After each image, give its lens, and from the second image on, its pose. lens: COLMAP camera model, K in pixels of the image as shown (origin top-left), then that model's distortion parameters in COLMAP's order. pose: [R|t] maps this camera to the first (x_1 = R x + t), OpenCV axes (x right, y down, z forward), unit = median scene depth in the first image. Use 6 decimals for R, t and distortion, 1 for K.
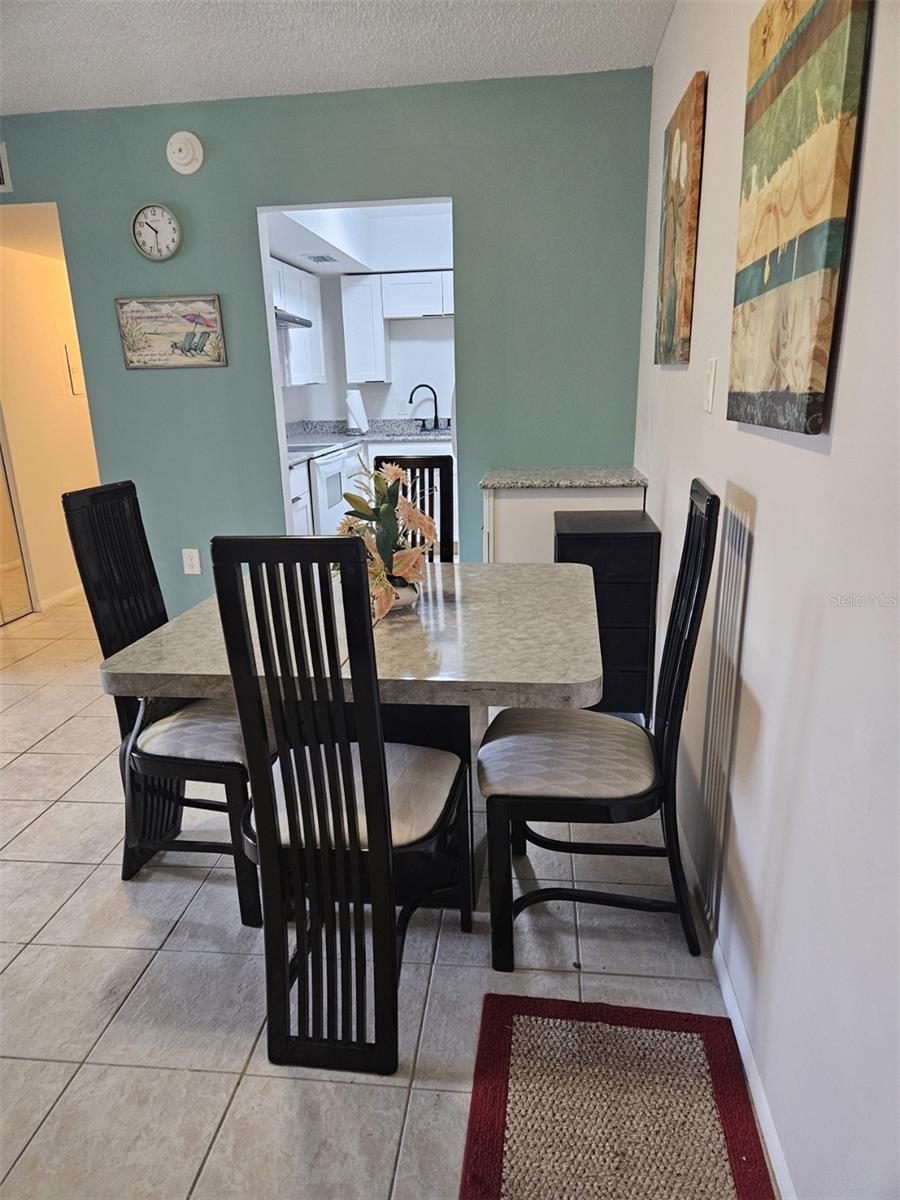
lens RADIAL K [[804.6, 0, 429.9], [0, 804.6, 610.0], [0, 0, 1]] dist [0.077629, -0.061464]
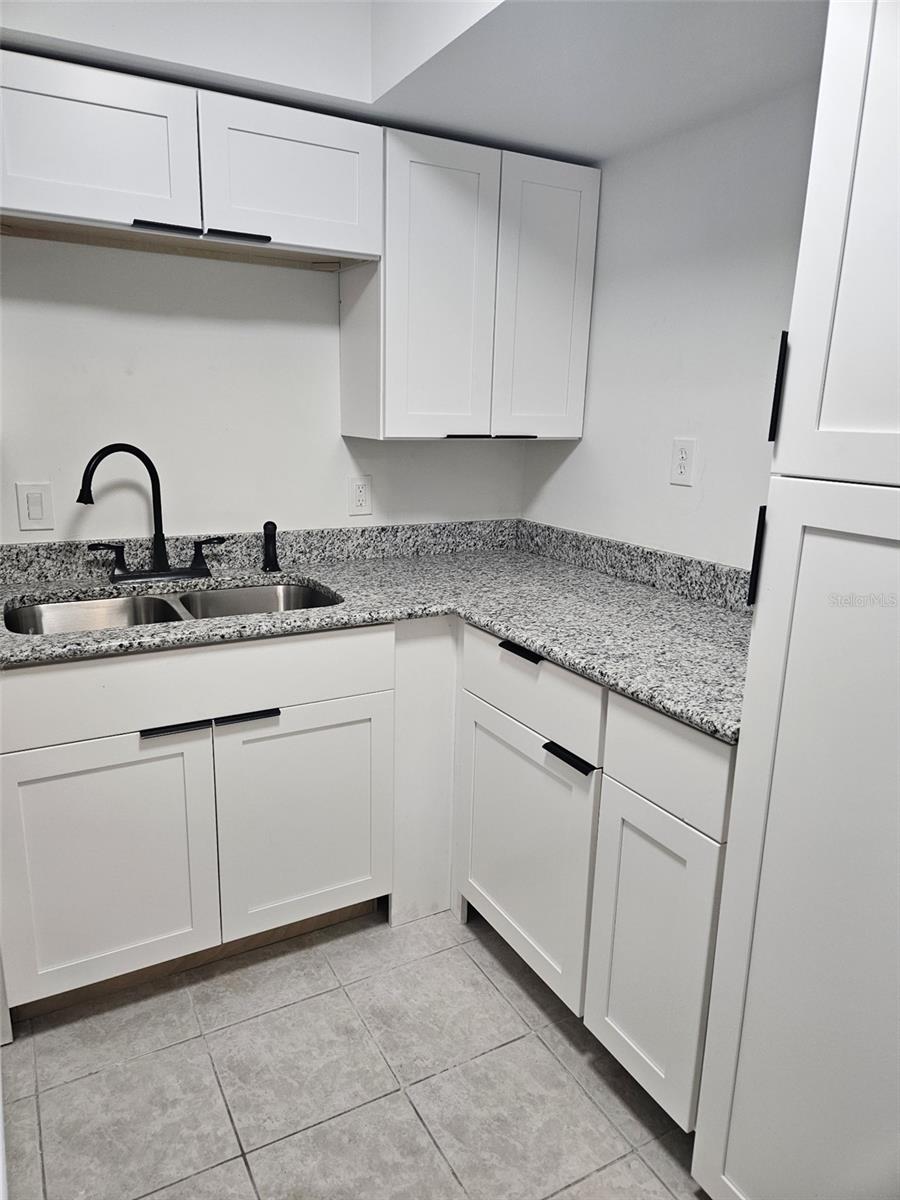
lens RADIAL K [[804.6, 0, 429.9], [0, 804.6, 610.0], [0, 0, 1]] dist [0.077629, -0.061464]
pose [[0.816335, -0.099179, 0.568999, -0.098527], [0.122406, 0.992477, -0.002620, -0.197745], [-0.564459, 0.071788, 0.822334, 0.670035]]
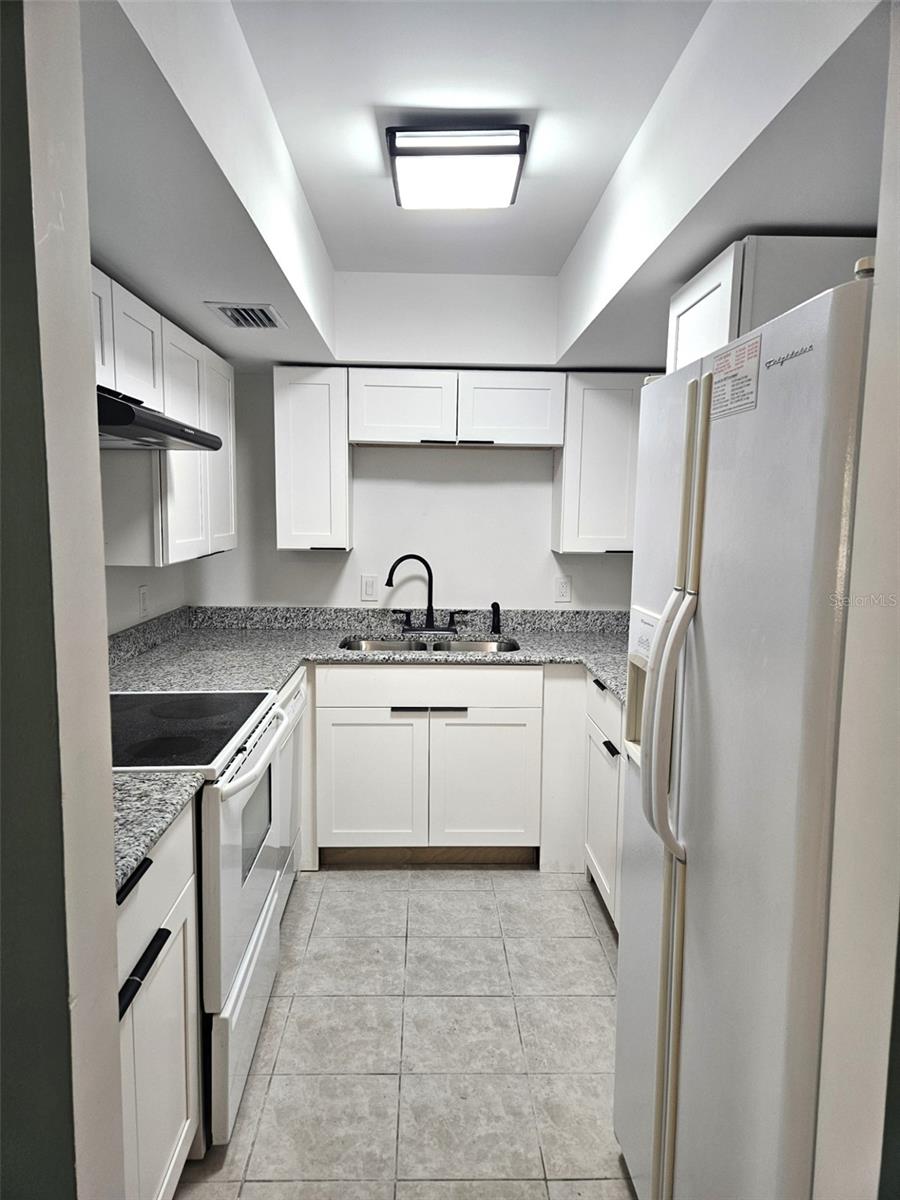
lens RADIAL K [[804.6, 0, 429.9], [0, 804.6, 610.0], [0, 0, 1]] dist [0.077629, -0.061464]
pose [[0.990731, 0.020818, 0.134233, -0.071086], [0.000626, 0.987476, -0.157770, -0.150198], [-0.135837, 0.156392, 0.978310, 0.447052]]
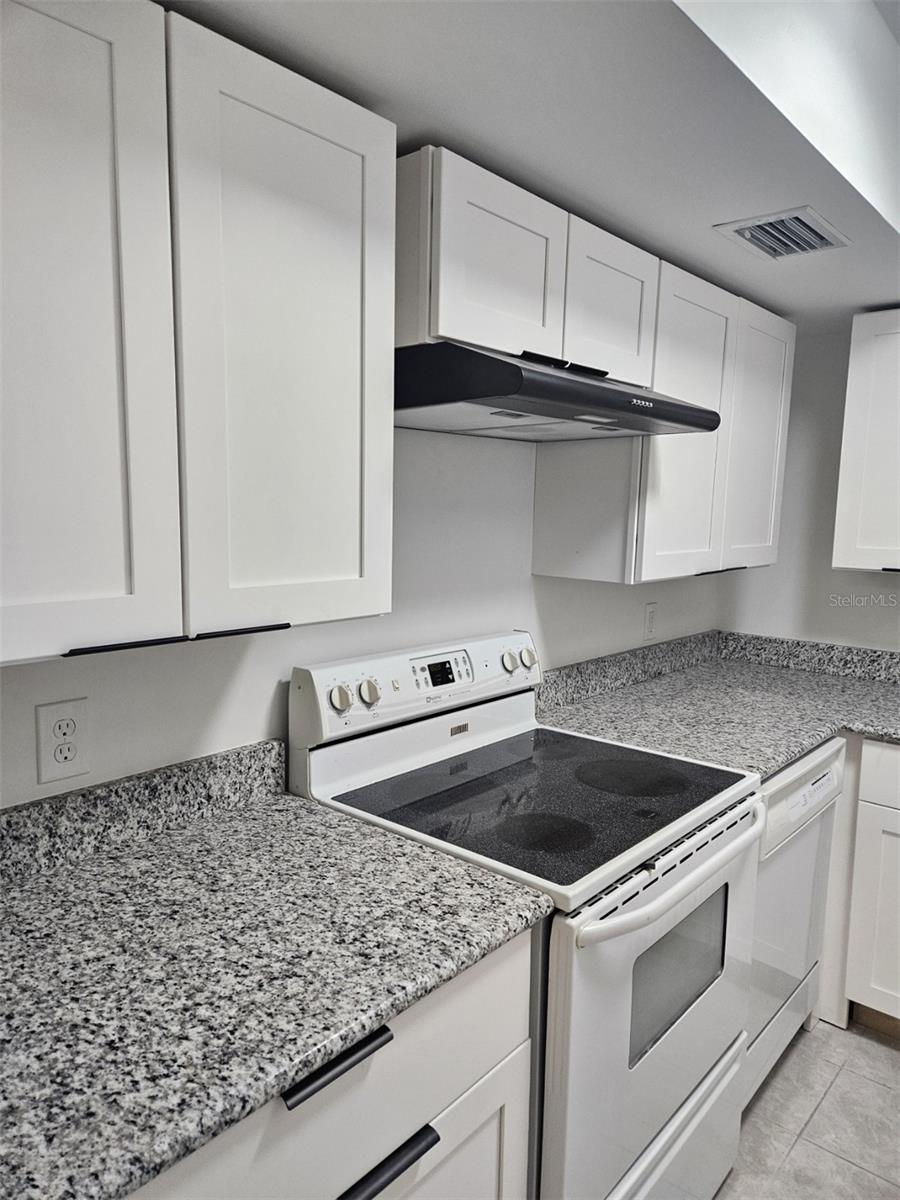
lens RADIAL K [[804.6, 0, 429.9], [0, 804.6, 610.0], [0, 0, 1]] dist [0.077629, -0.061464]
pose [[0.818294, 0.115199, -0.563138, -0.034154], [-0.198400, 0.976107, -0.088617, -0.181841], [0.539474, 0.184241, 0.821598, 0.555902]]
